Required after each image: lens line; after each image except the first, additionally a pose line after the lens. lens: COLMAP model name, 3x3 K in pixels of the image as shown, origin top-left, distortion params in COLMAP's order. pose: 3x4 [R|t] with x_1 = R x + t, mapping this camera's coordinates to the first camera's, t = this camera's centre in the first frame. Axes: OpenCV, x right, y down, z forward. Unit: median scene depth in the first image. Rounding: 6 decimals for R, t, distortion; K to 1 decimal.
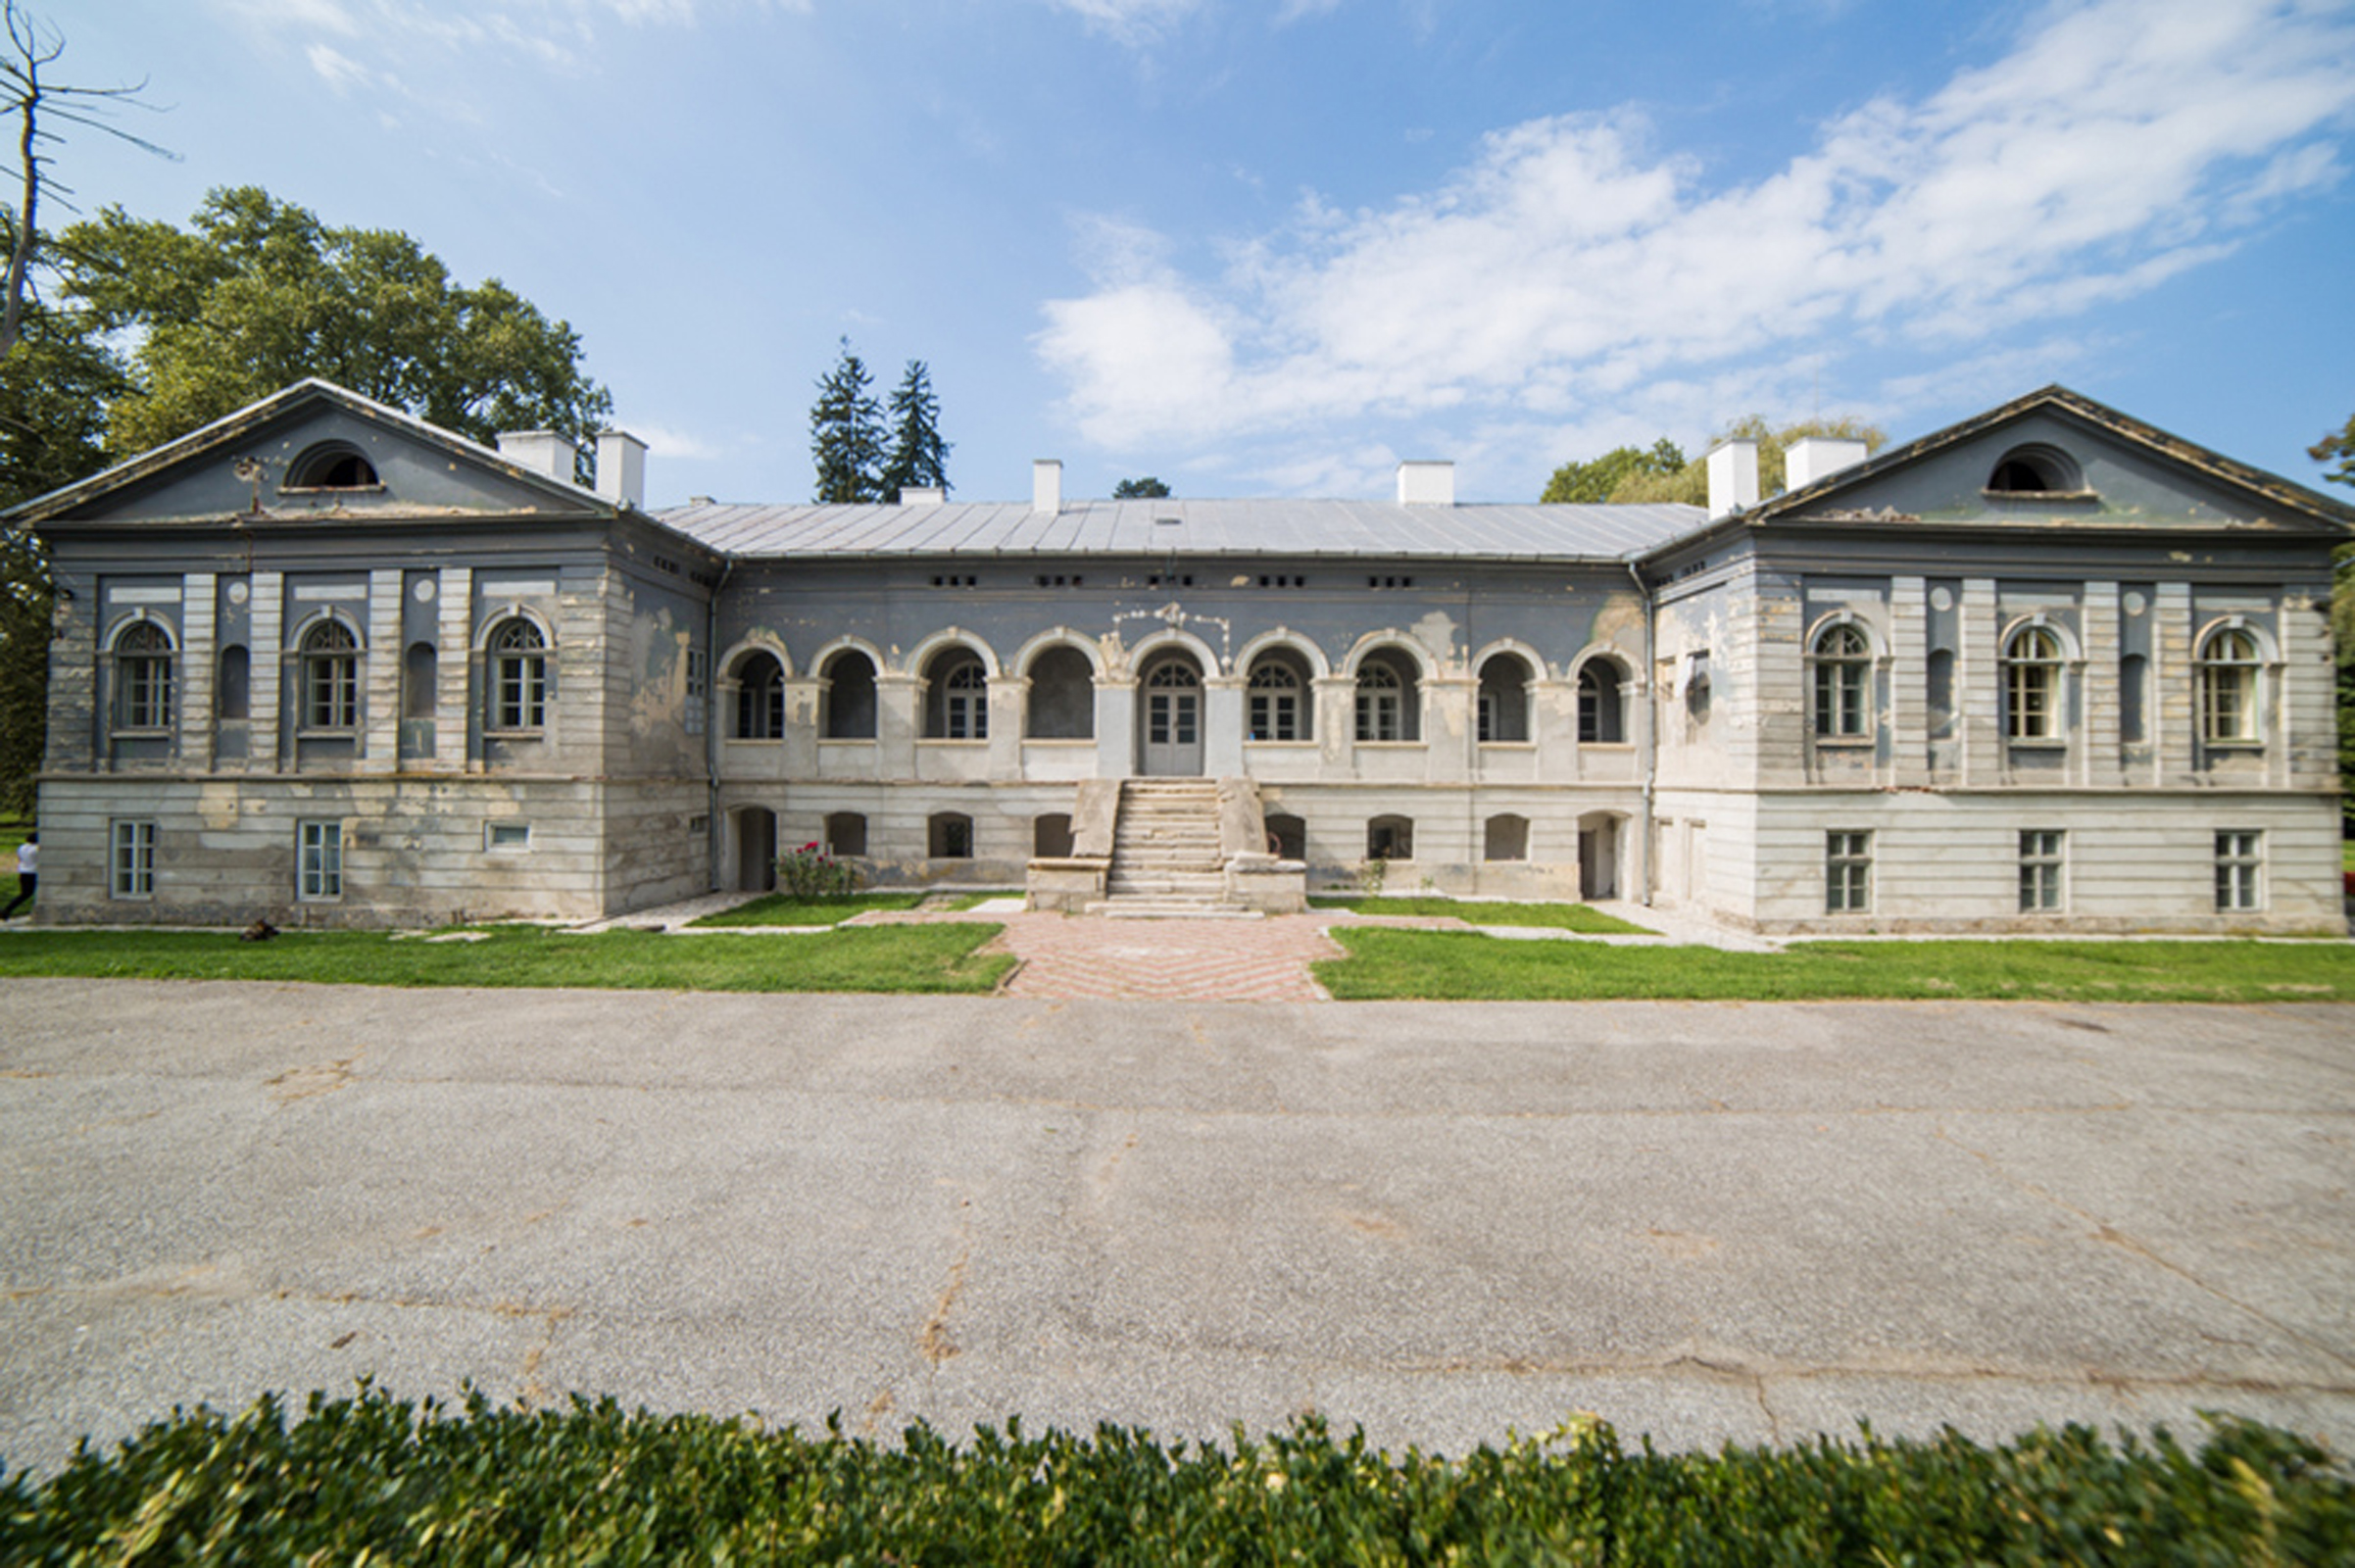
lens RADIAL K [[1107.8, 0, 1177.5], [0, 1107.8, 784.0], [0, 0, 1]] dist [-0.036134, 0.000721]
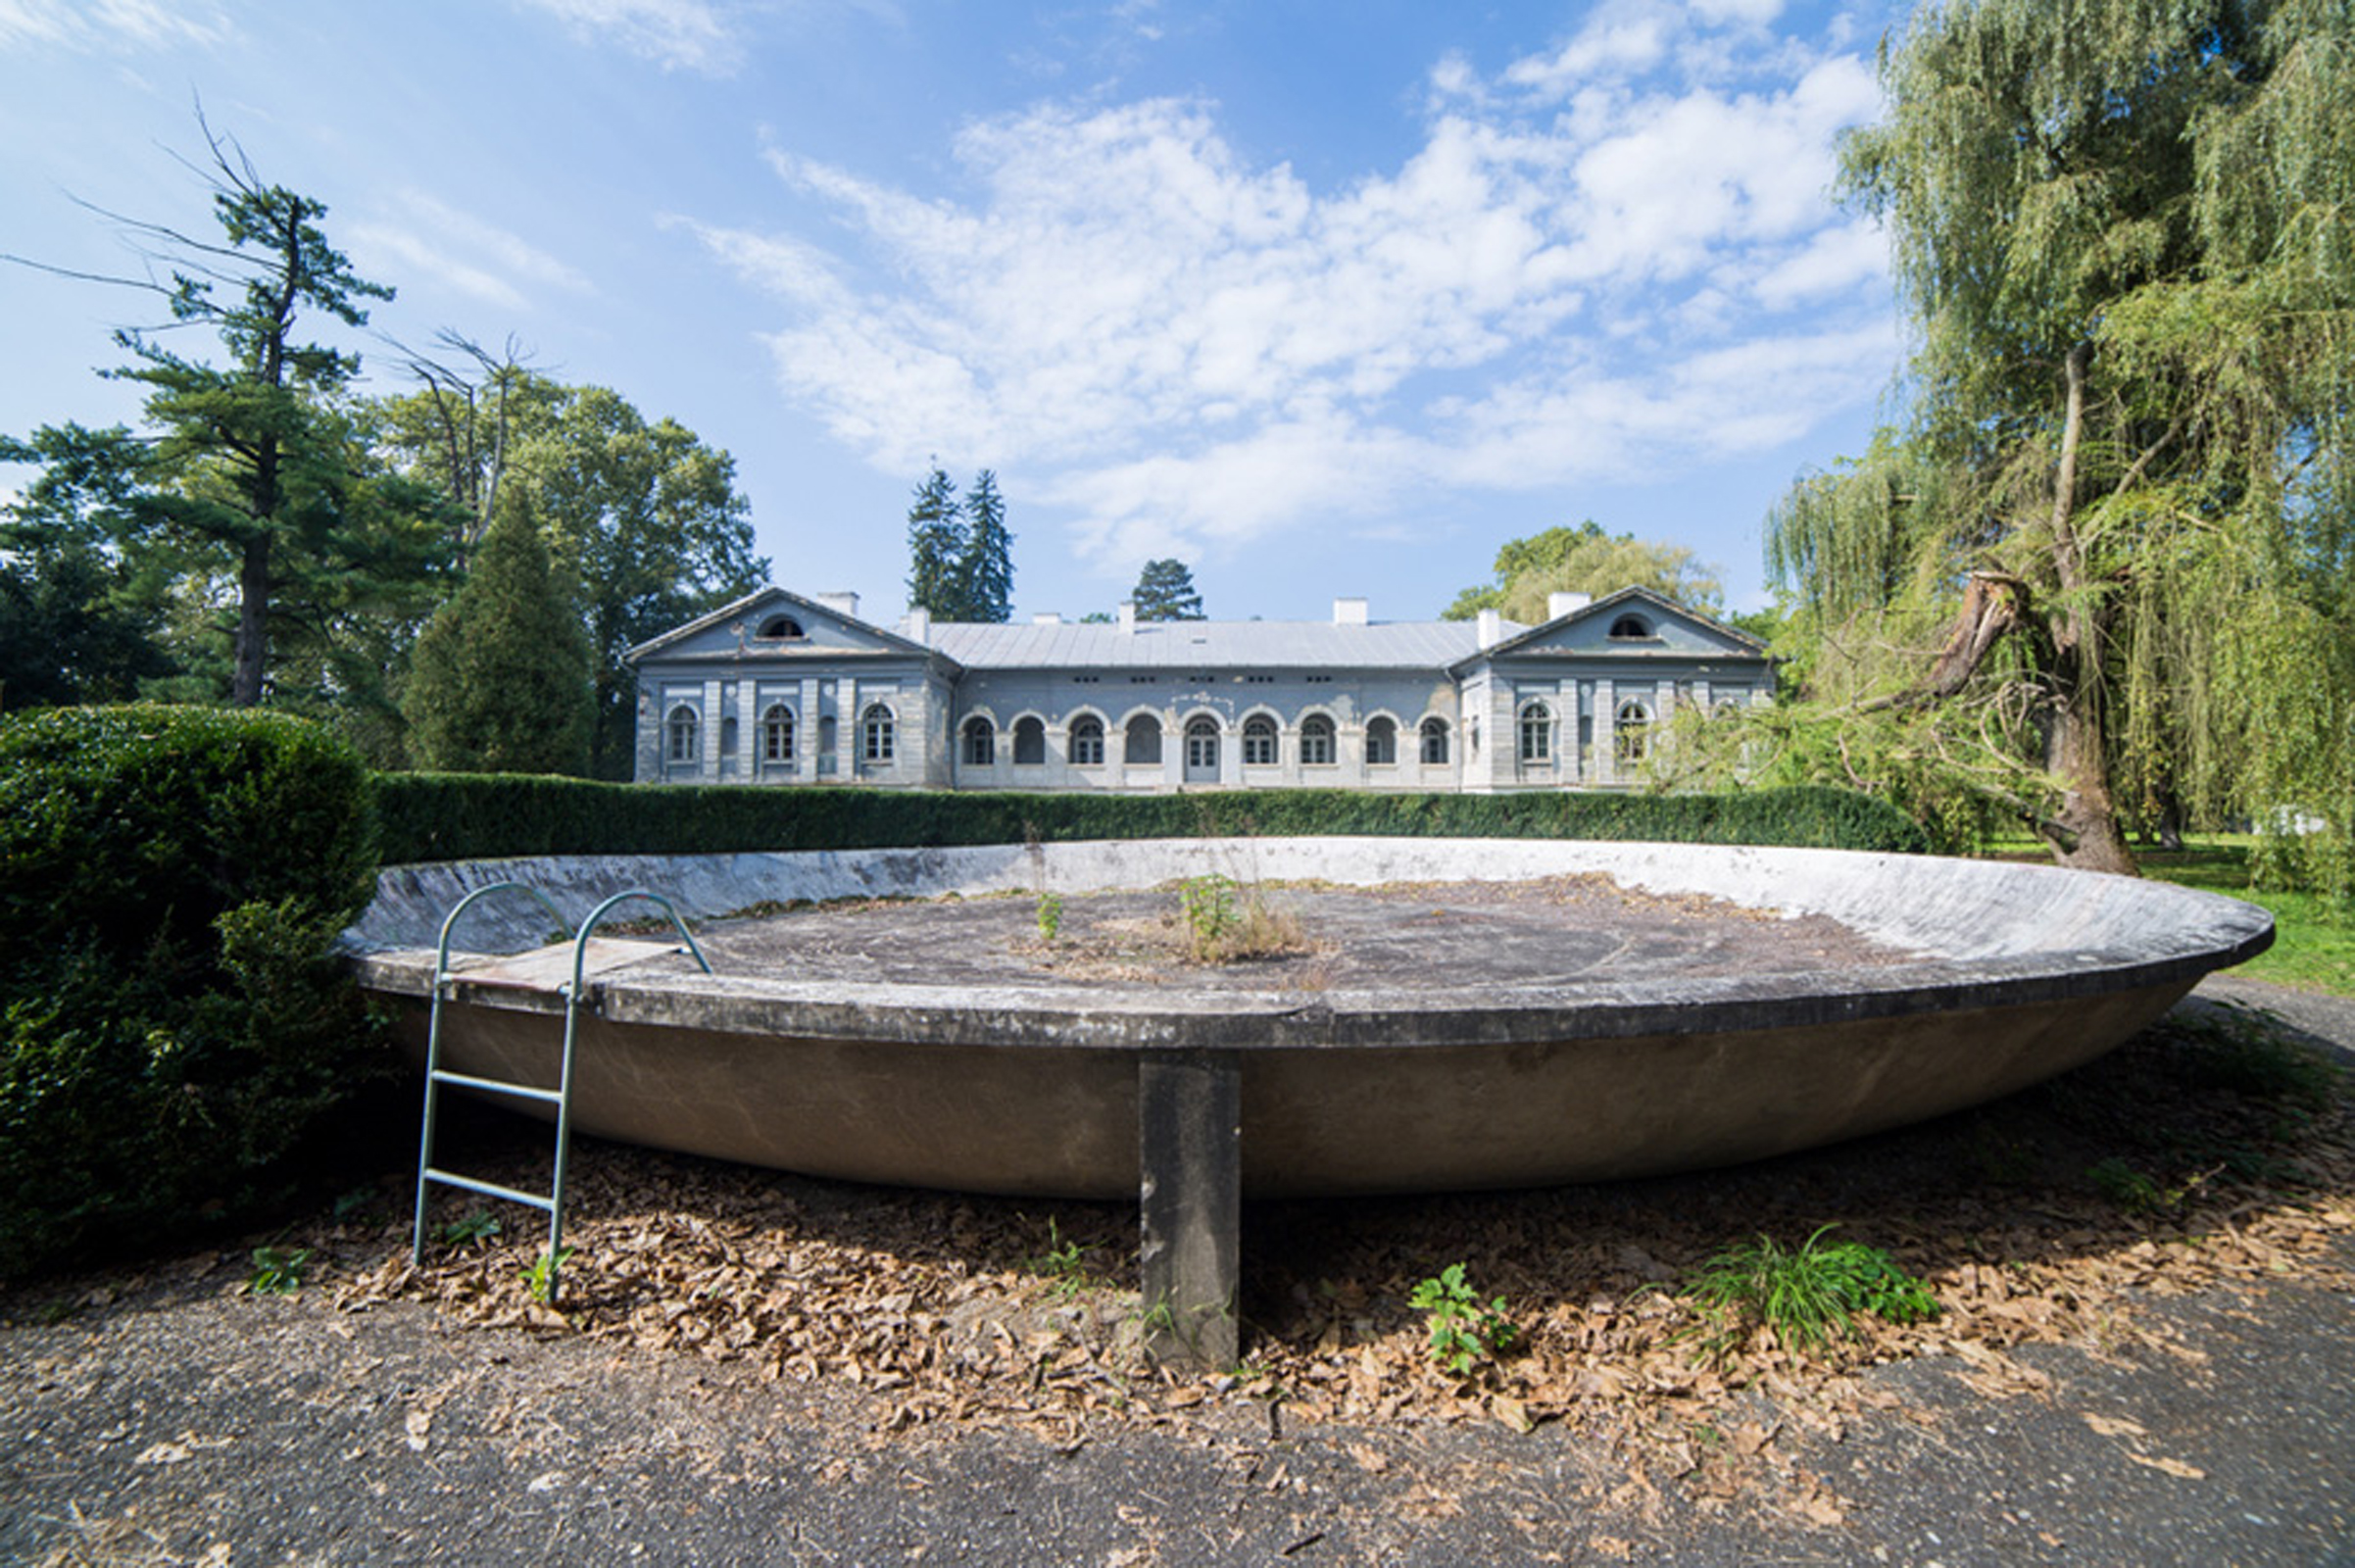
lens RADIAL K [[993.8, 0, 1177.5], [0, 993.8, 784.0], [0, 0, 1]] dist [0.000619, 0.000002]
pose [[0.999898, -0.005401, -0.013216, -0.030931], [0.005061, 0.999659, -0.025622, 0.043715], [0.013350, 0.025553, 0.999584, -0.804580]]
